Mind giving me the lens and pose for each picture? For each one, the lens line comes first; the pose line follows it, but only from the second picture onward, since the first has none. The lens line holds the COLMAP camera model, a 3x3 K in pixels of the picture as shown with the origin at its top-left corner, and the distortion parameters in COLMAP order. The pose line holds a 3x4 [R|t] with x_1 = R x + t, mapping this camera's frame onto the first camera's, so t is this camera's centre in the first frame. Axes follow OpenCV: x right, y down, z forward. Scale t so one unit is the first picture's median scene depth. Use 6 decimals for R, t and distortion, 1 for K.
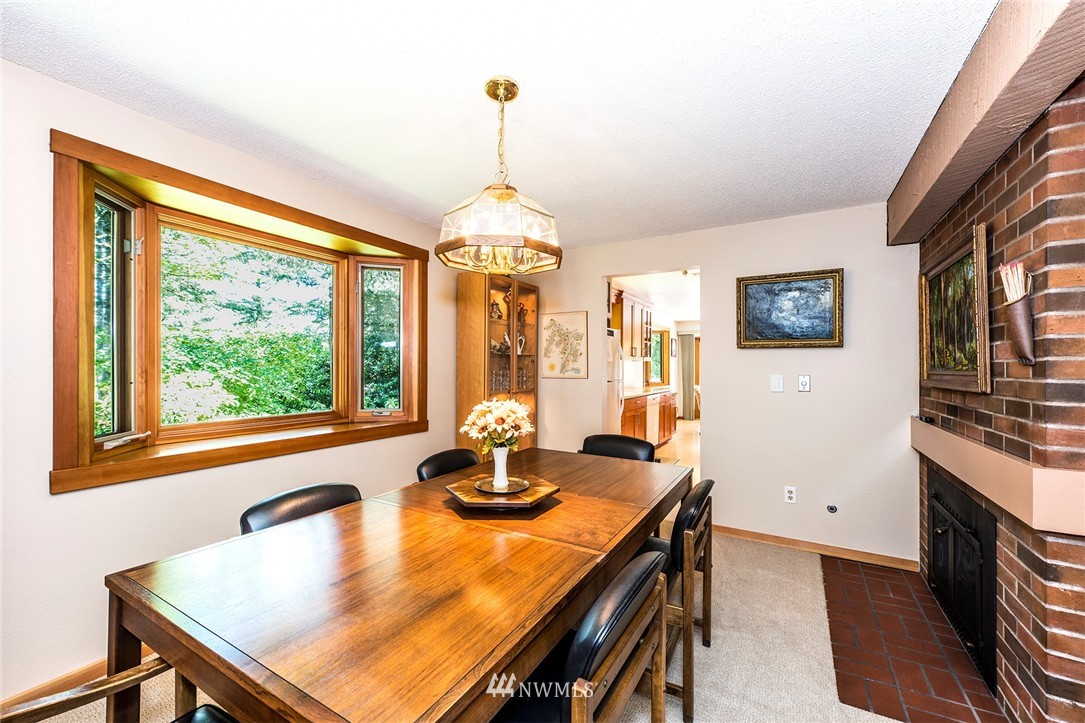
lens RADIAL K [[438.2, 0, 536.9], [0, 438.2, 362.0], [0, 0, 1]] dist [-0.000877, -0.000382]
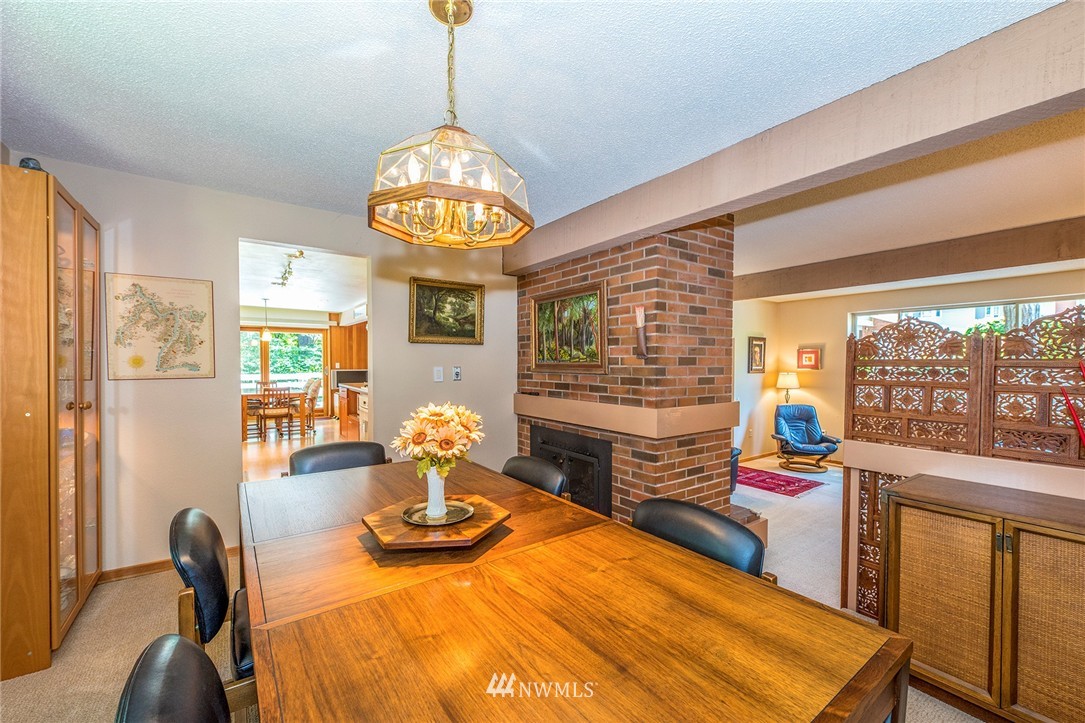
lens RADIAL K [[438.2, 0, 540.2], [0, 438.2, 365.0], [0, 0, 1]] dist [-0.000877, -0.000382]
pose [[0.389705, -0.015121, 0.920816, -0.397667], [-0.007464, 0.999781, 0.019577, -0.000228], [-0.920909, -0.014502, 0.389507, 0.290081]]
